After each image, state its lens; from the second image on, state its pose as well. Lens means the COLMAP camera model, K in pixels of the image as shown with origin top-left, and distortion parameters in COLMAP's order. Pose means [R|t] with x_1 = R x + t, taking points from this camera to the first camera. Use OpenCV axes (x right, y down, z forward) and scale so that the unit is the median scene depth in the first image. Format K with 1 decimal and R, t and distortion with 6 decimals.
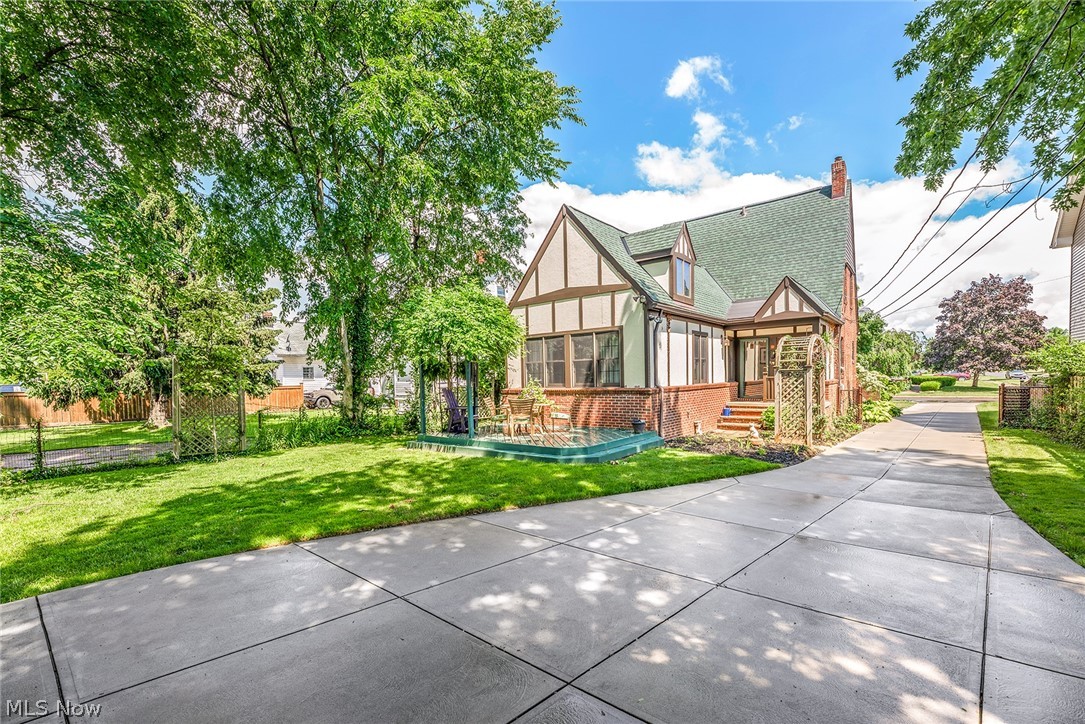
lens RADIAL K [[439.5, 0, 546.9], [0, 439.5, 366.0], [0, 0, 1]] dist [0.001592, 0.000243]
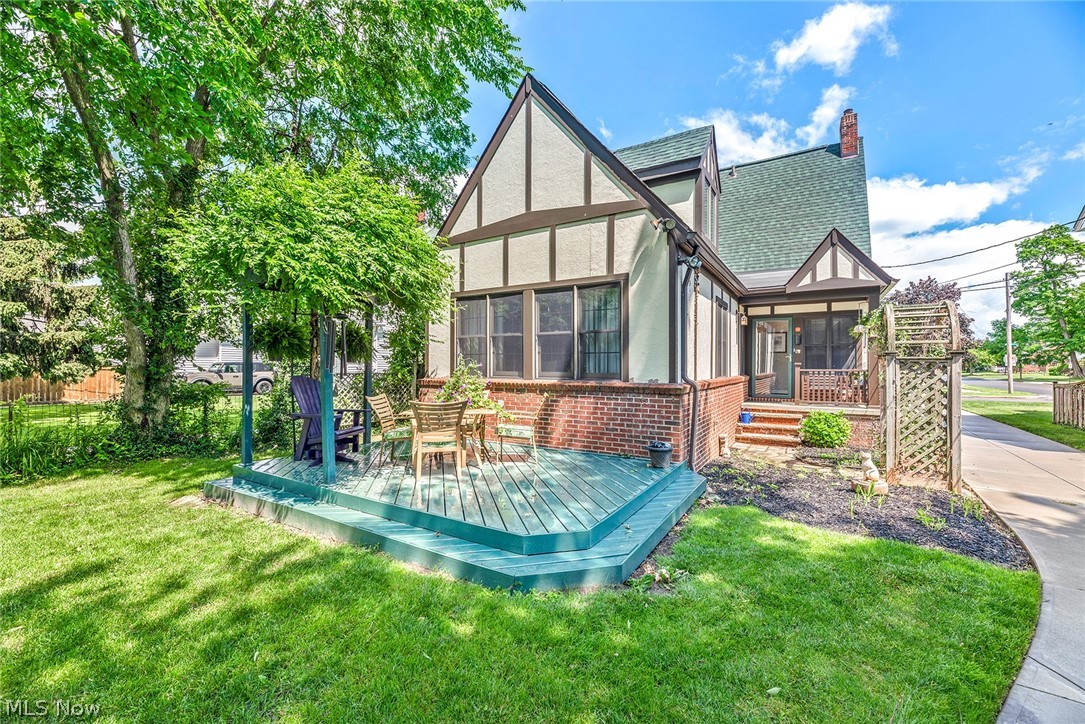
lens RADIAL K [[439.5, 0, 540.0], [0, 439.5, 366.6], [0, 0, 1]] dist [0.001592, 0.000243]
pose [[0.993708, 0.025592, 0.109036, -0.000422], [-0.028571, 0.999257, 0.025849, 0.016042], [-0.108294, -0.028802, 0.993702, 0.395251]]
